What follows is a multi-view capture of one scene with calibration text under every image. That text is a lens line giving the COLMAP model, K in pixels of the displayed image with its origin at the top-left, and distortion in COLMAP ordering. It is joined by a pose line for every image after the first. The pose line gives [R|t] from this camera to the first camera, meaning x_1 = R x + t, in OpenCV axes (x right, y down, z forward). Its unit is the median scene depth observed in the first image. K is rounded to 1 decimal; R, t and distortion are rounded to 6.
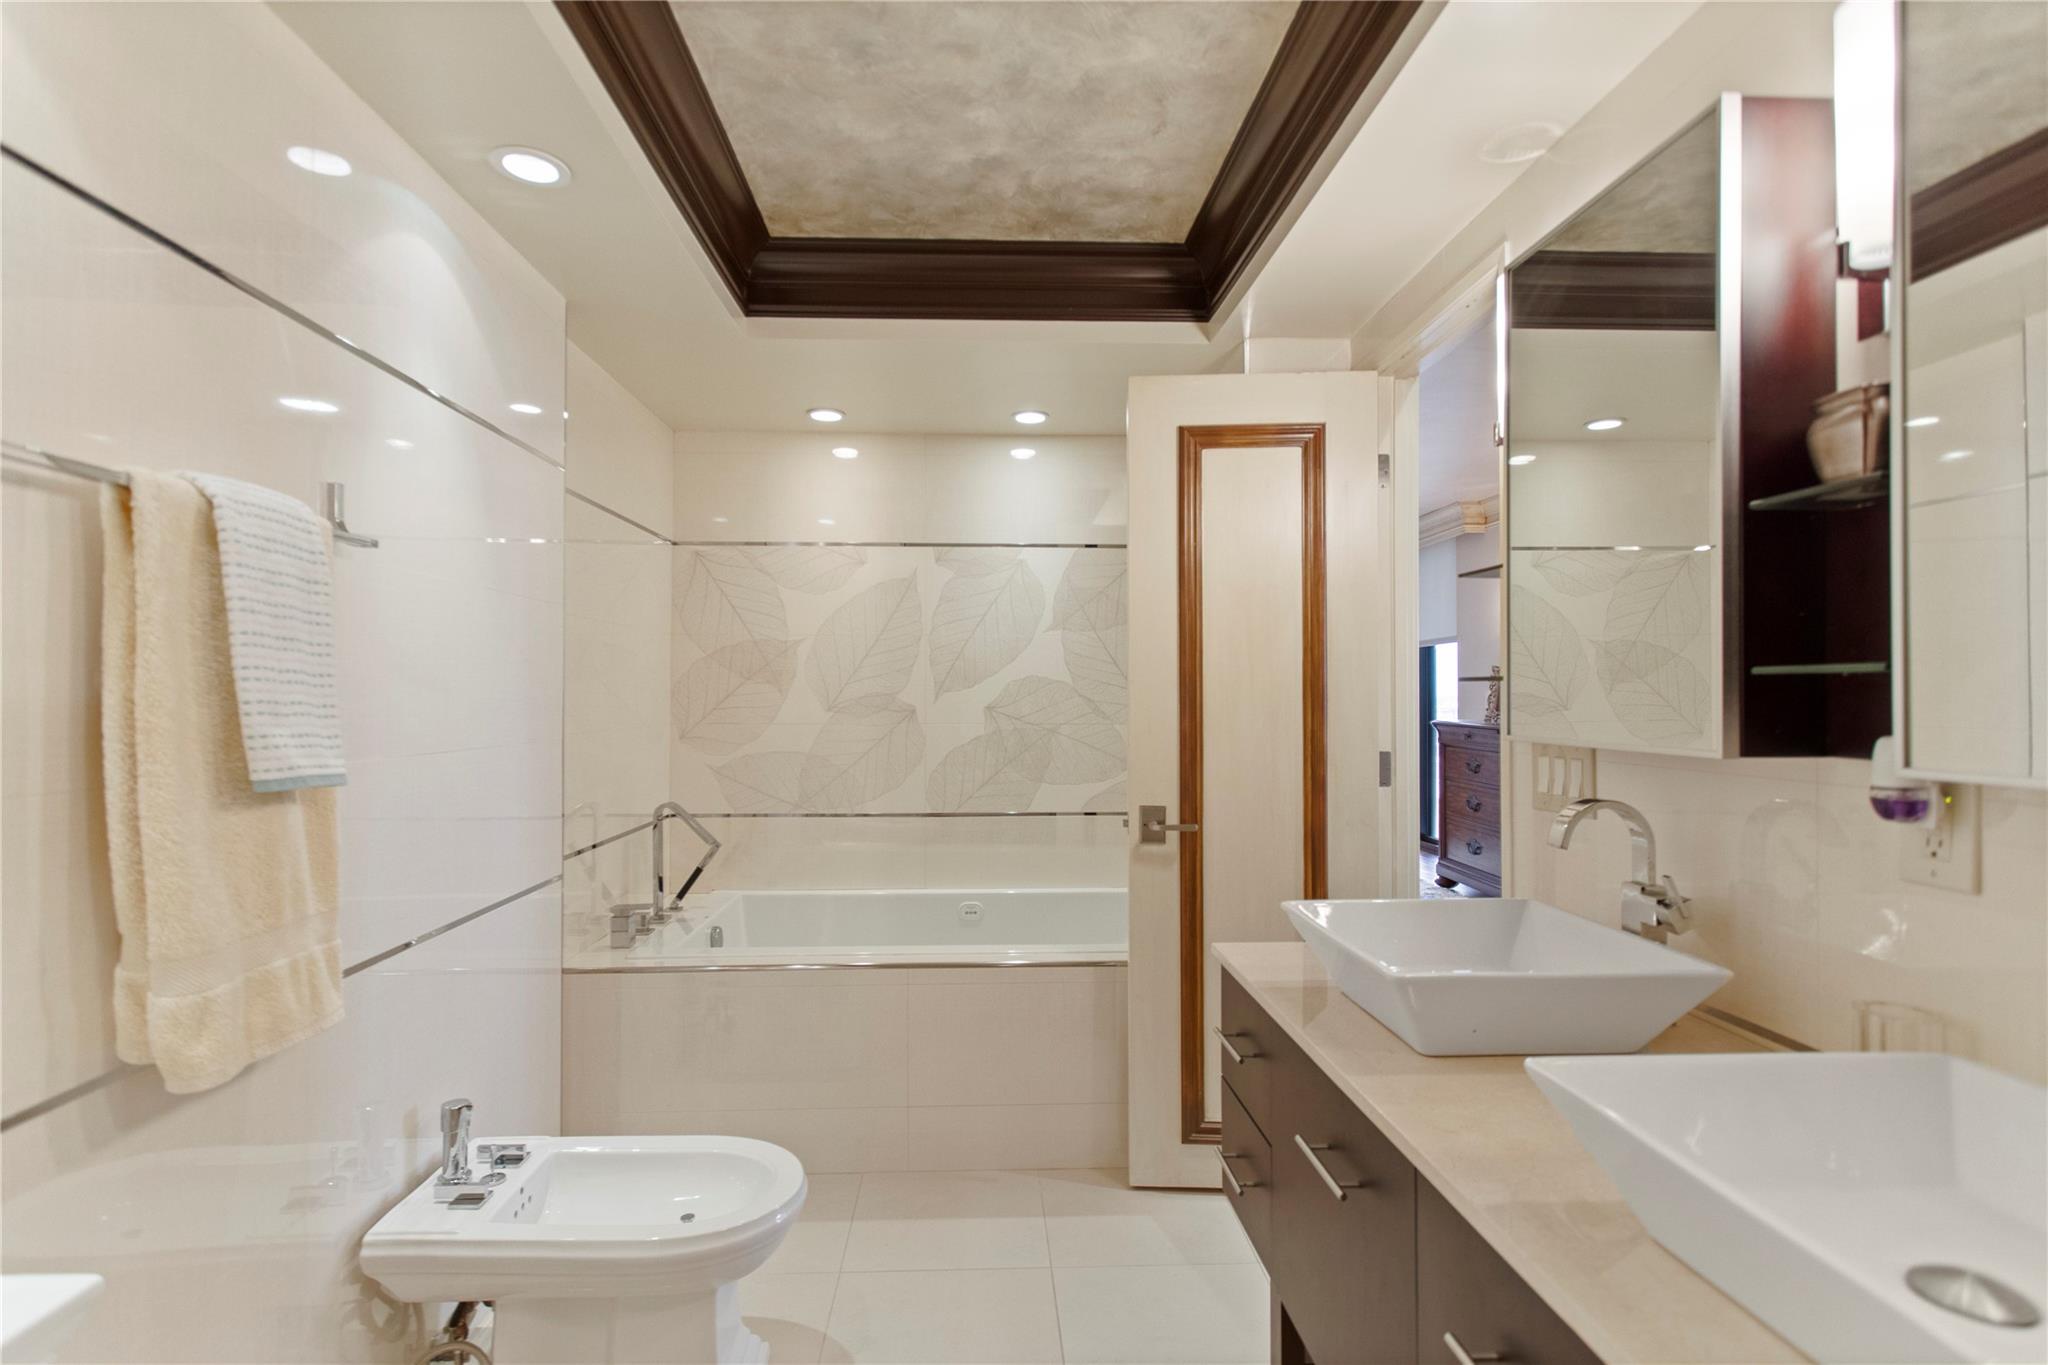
lens RADIAL K [[998.1, 0, 1019.6], [0, 998.1, 671.5], [0, 0, 1]] dist [-0.001500, -0.000085]
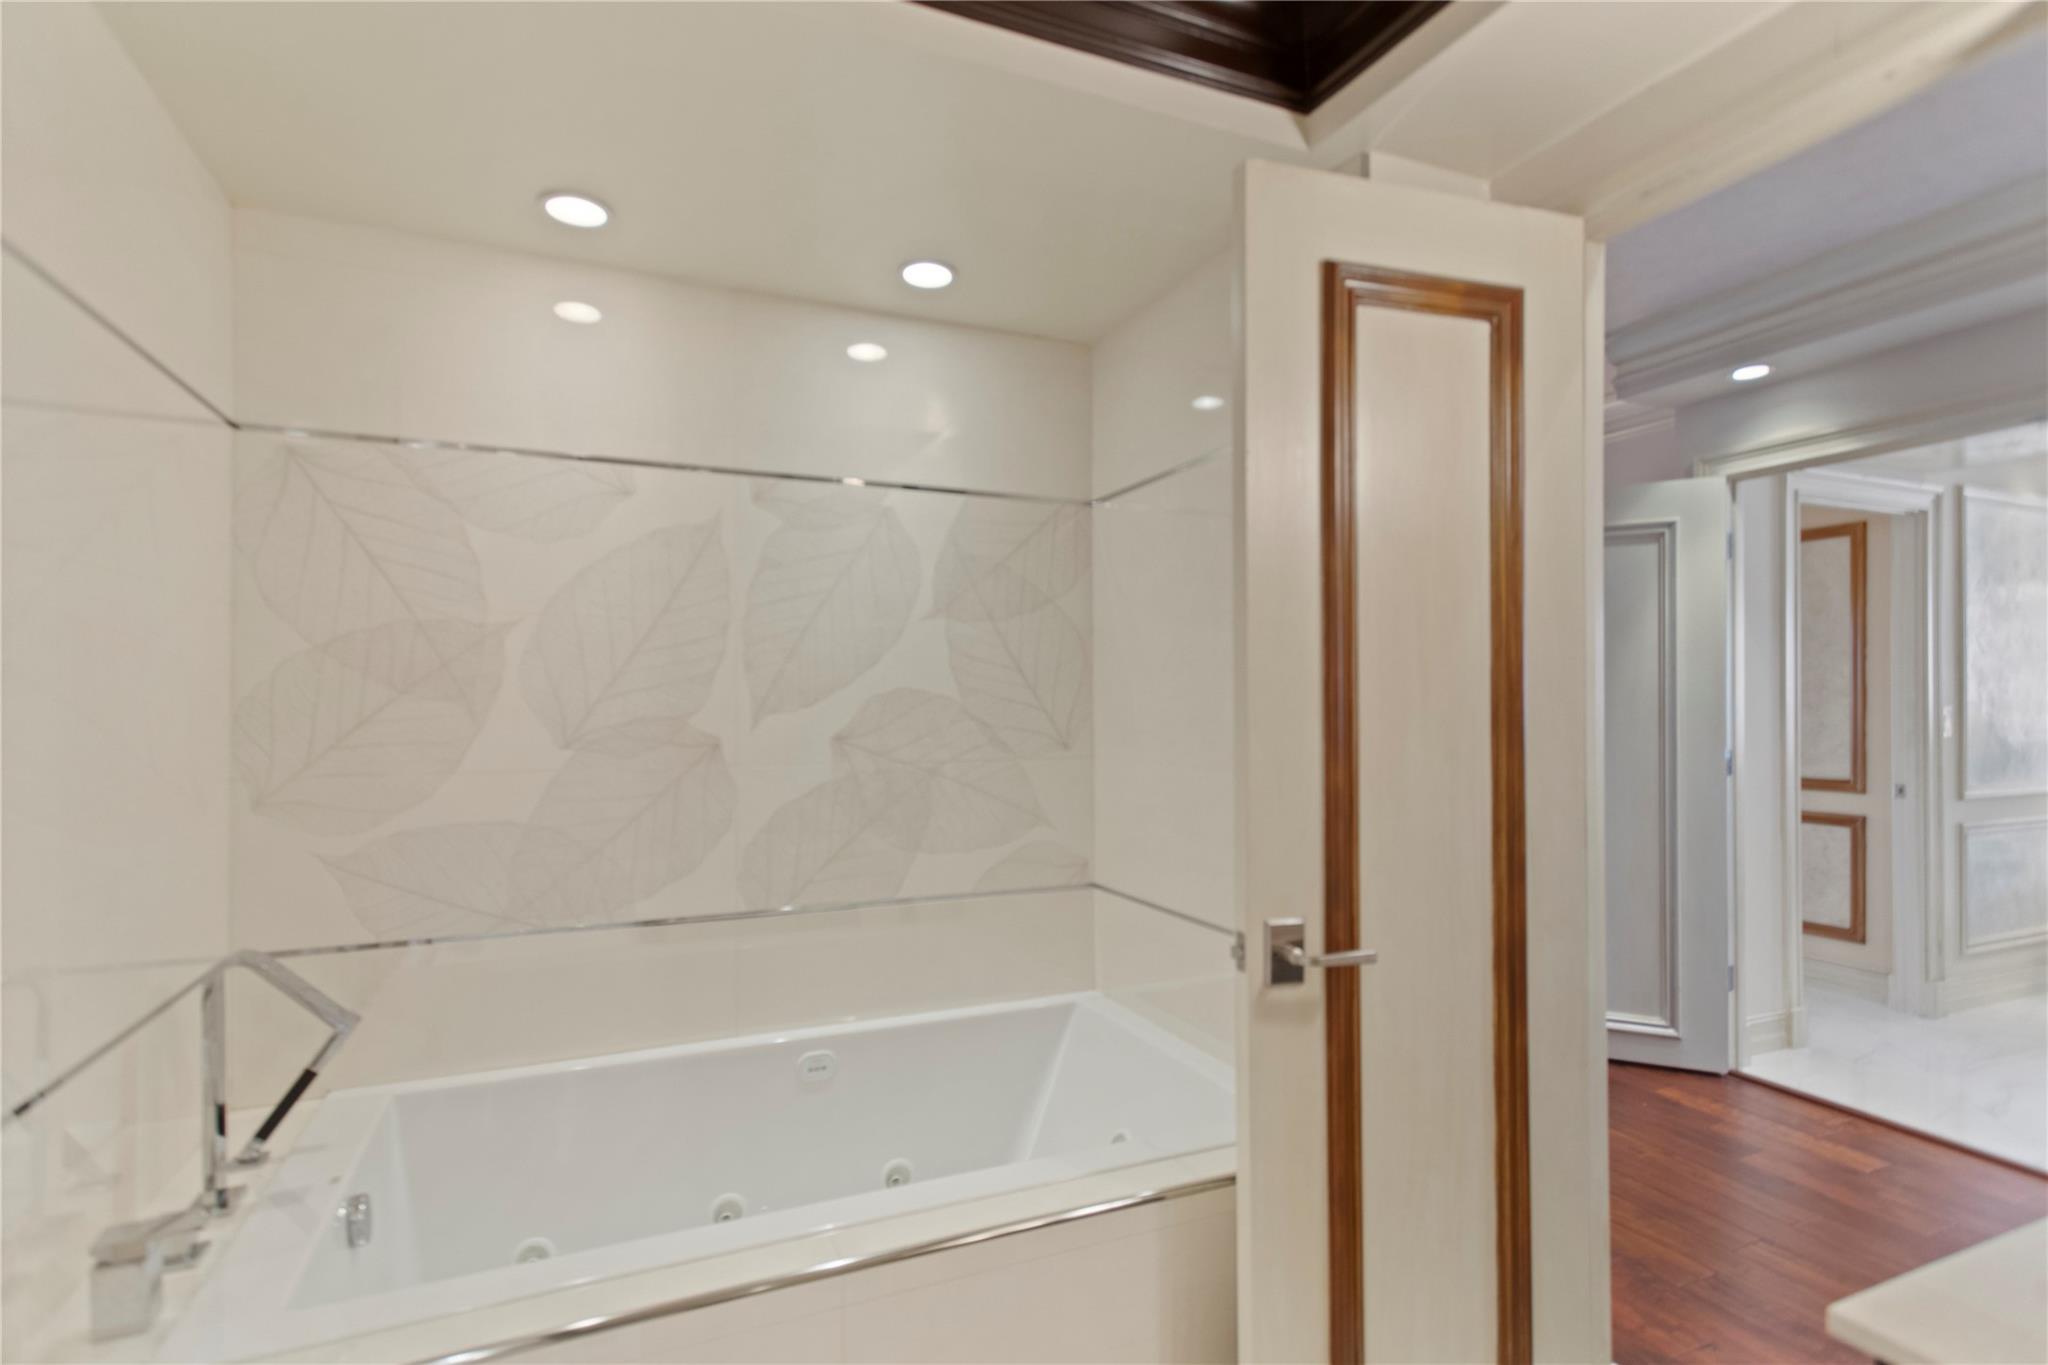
lens RADIAL K [[1074.4, 0, 1024.0], [0, 1074.4, 682.5], [0, 0, 1]] dist [0.026927, -0.000211]
pose [[0.941781, 0.006048, 0.336172, -0.169129], [-0.006704, 0.999977, 0.000789, -0.000080], [-0.336159, -0.002997, 0.941800, 0.365643]]
